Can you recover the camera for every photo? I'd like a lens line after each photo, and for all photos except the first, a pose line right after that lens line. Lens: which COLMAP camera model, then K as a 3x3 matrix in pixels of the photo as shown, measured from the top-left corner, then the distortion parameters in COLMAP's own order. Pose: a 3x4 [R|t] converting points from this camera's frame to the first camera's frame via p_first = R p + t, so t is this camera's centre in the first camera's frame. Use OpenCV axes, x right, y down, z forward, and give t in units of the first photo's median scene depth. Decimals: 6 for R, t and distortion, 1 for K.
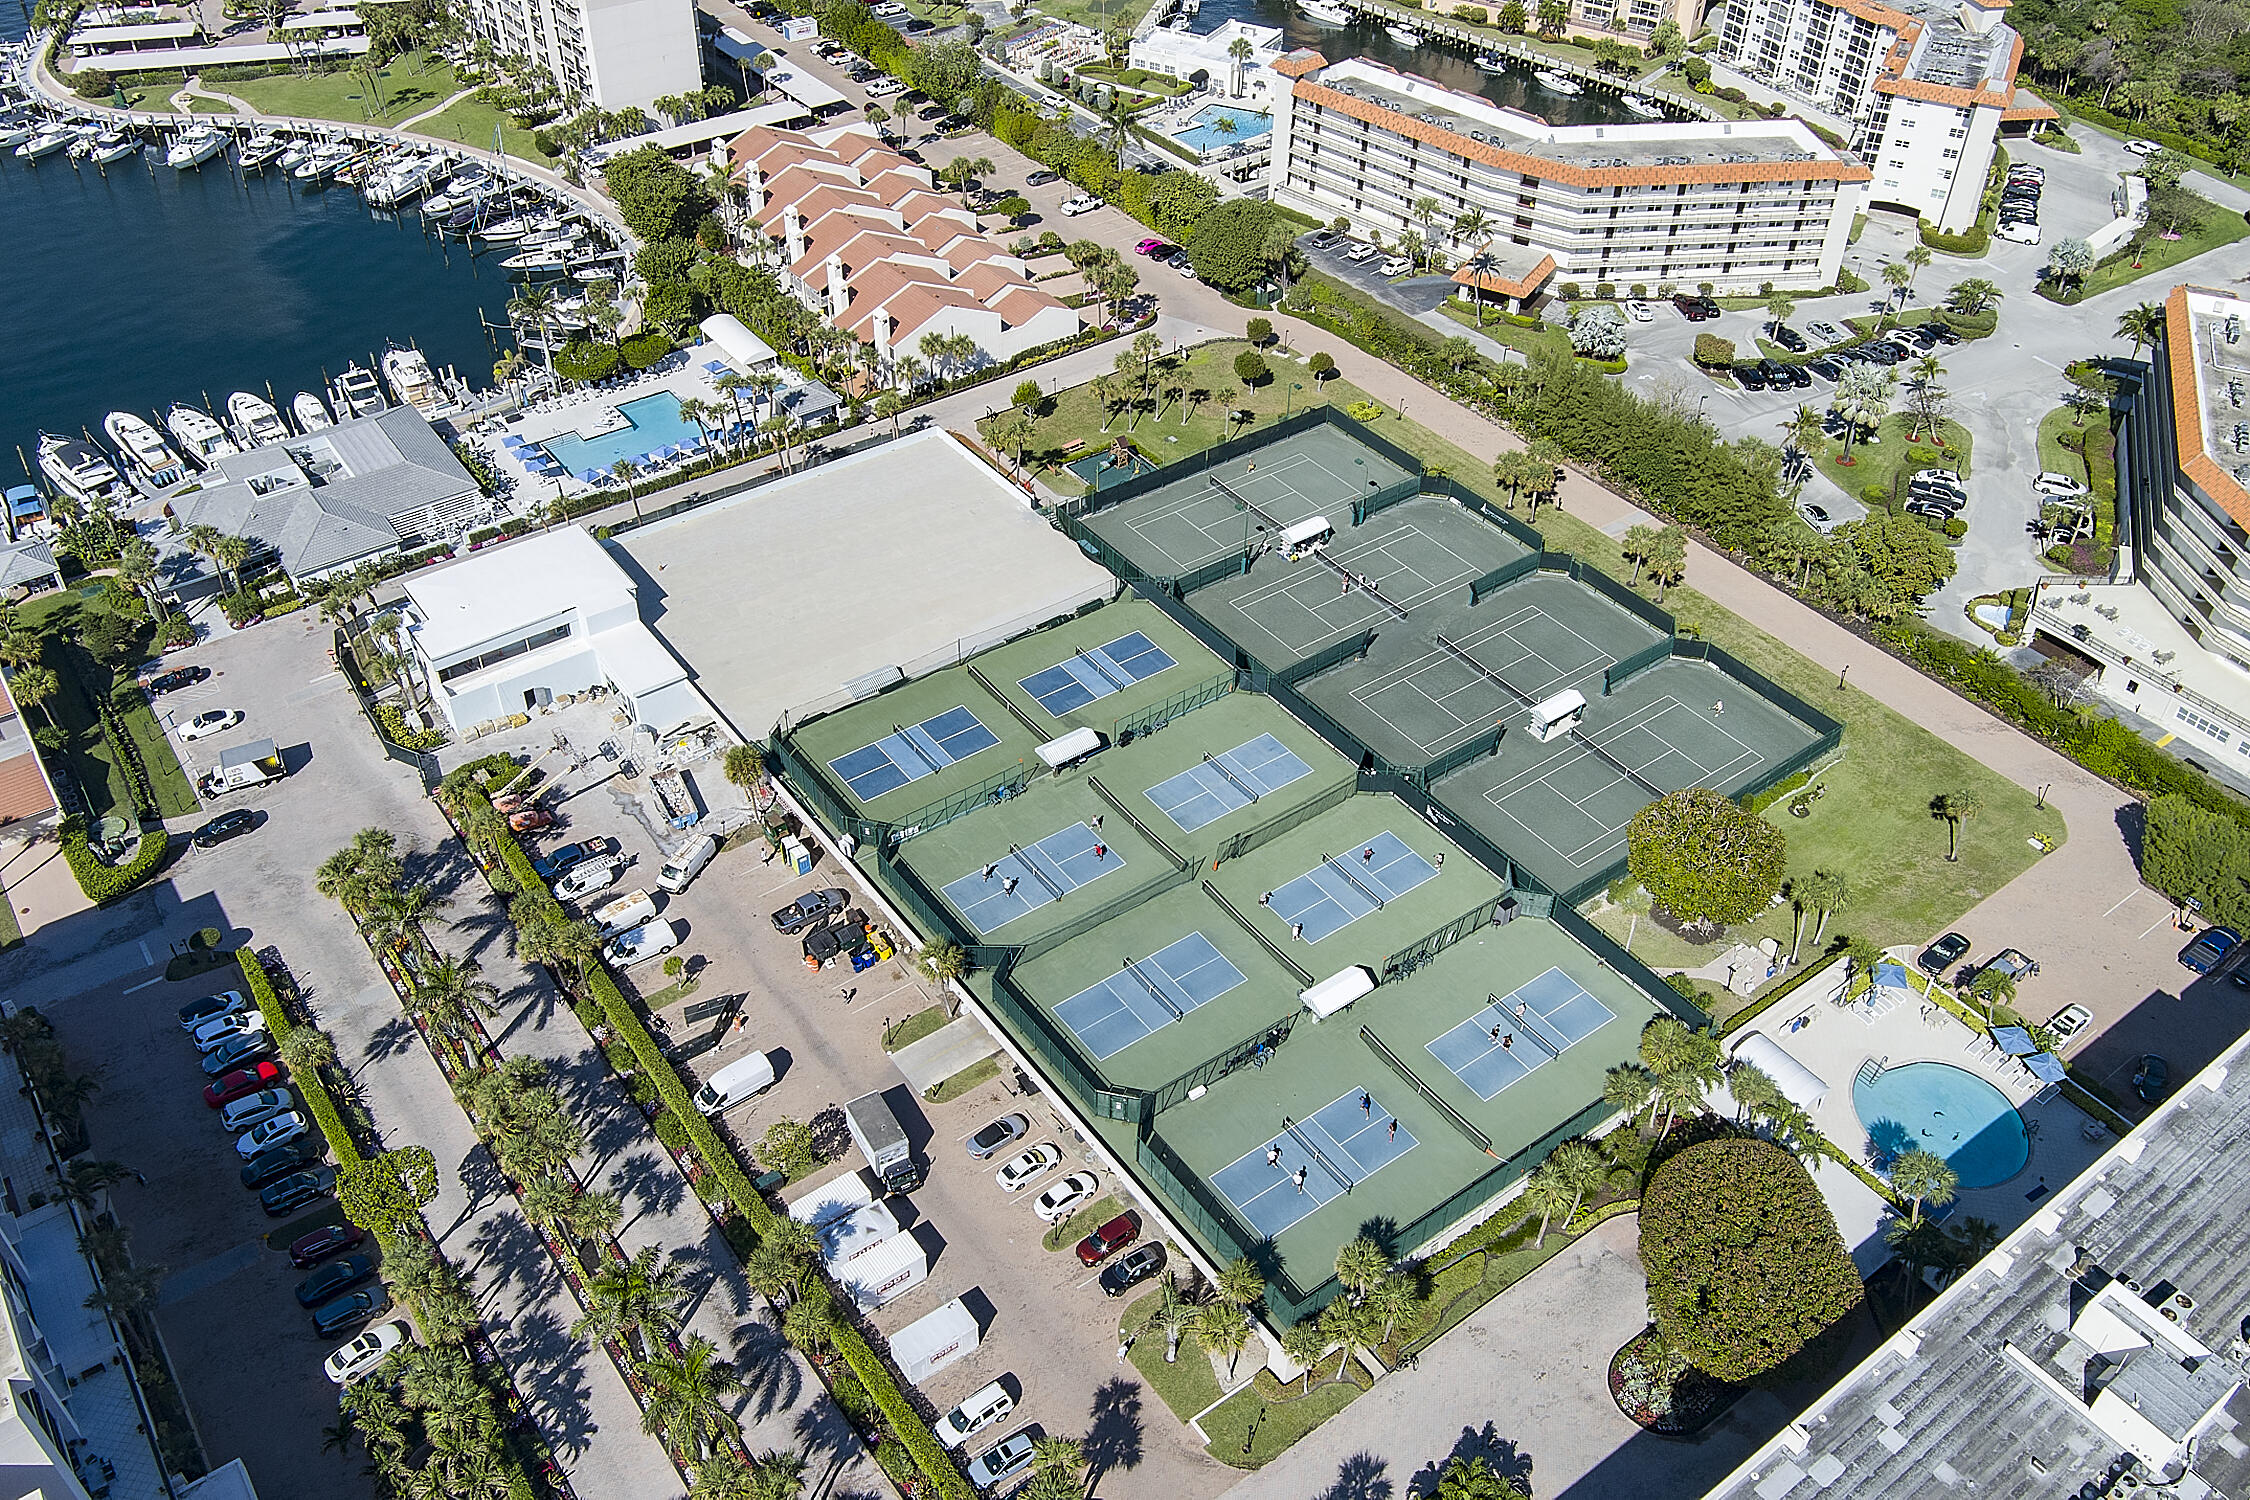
lens RADIAL K [[1813.6, 0, 1113.6], [0, 1813.6, 758.2], [0, 0, 1]] dist [-0.046958, 0.045959]
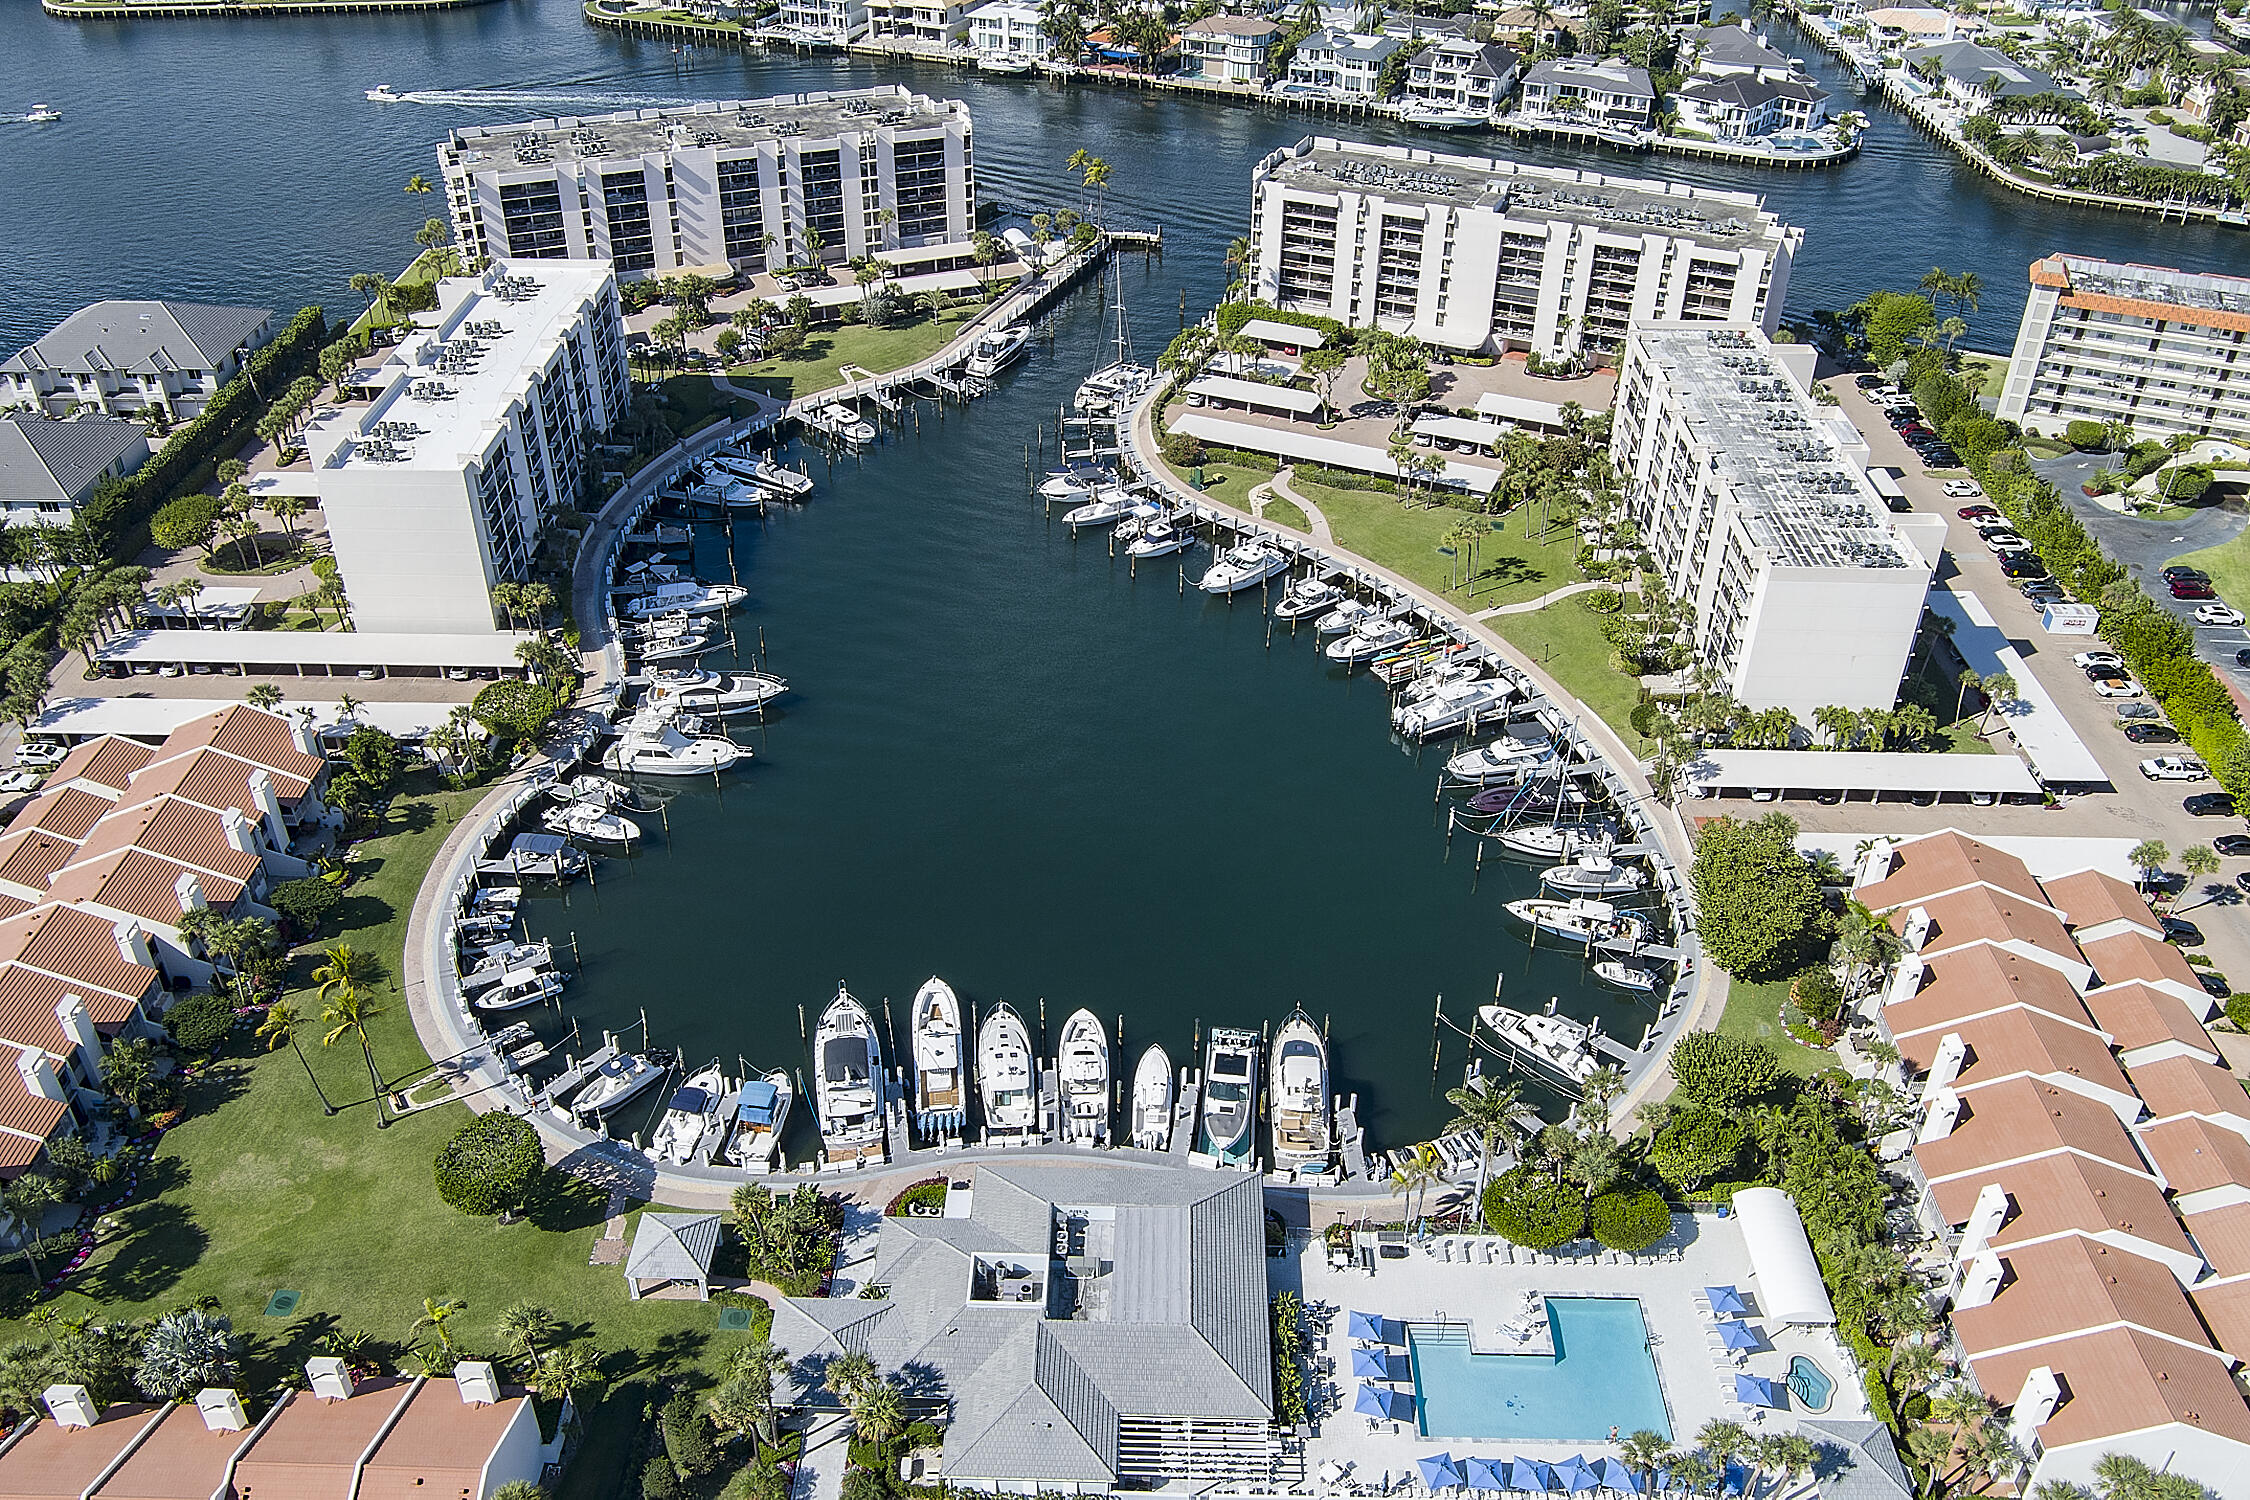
lens RADIAL K [[1813.6, 0, 1128.3], [0, 1813.6, 754.9], [0, 0, 1]] dist [-0.046958, 0.045959]
pose [[0.795896, 0.343176, -0.498779, -0.114552], [-0.394407, 0.918931, 0.002904, -0.248150], [0.459340, 0.194411, 0.866724, 0.282206]]
